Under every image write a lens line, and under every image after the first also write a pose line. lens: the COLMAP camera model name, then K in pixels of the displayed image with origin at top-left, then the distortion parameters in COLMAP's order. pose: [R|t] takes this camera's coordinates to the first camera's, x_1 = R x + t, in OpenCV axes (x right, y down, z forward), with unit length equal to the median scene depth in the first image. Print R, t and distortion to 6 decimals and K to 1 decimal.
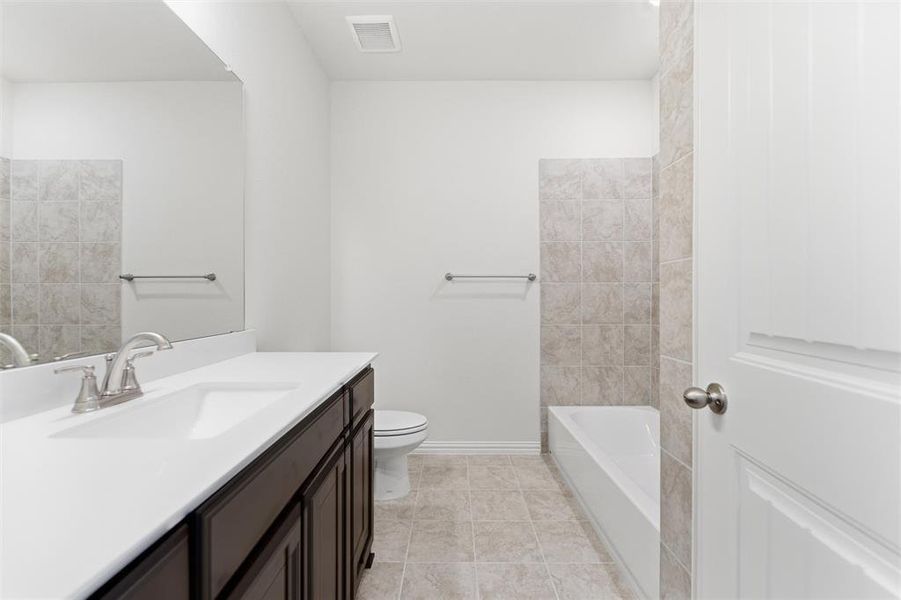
lens RADIAL K [[371.7, 0, 448.8], [0, 371.7, 298.9], [0, 0, 1]] dist [0.000350, -0.000161]
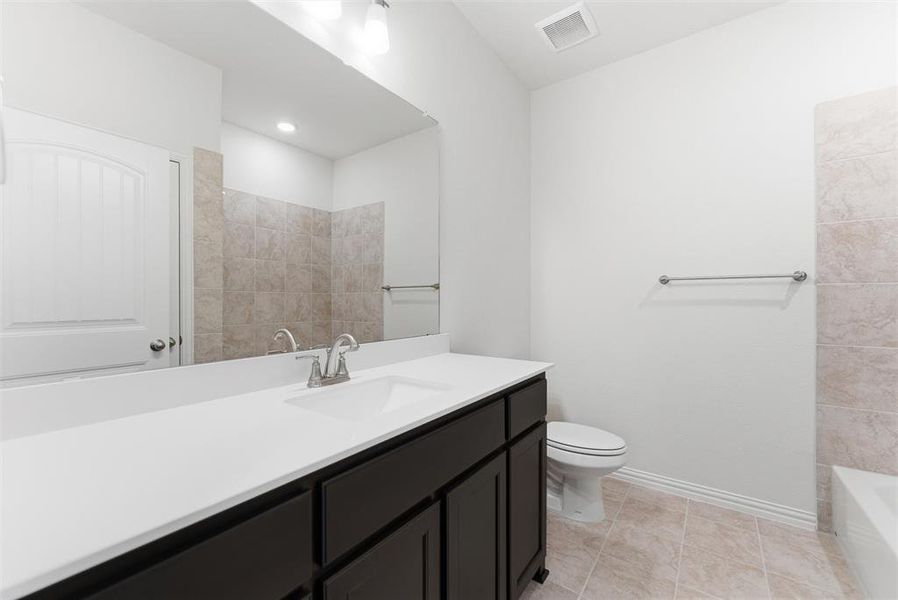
lens RADIAL K [[370.5, 0, 452.2], [0, 370.5, 301.1], [0, 0, 1]] dist [0.000350, -0.000161]
pose [[0.811953, 0.002180, -0.583718, 0.111224], [-0.001359, 0.999997, 0.001844, -0.013080], [0.583721, -0.000704, 0.811954, 0.050647]]
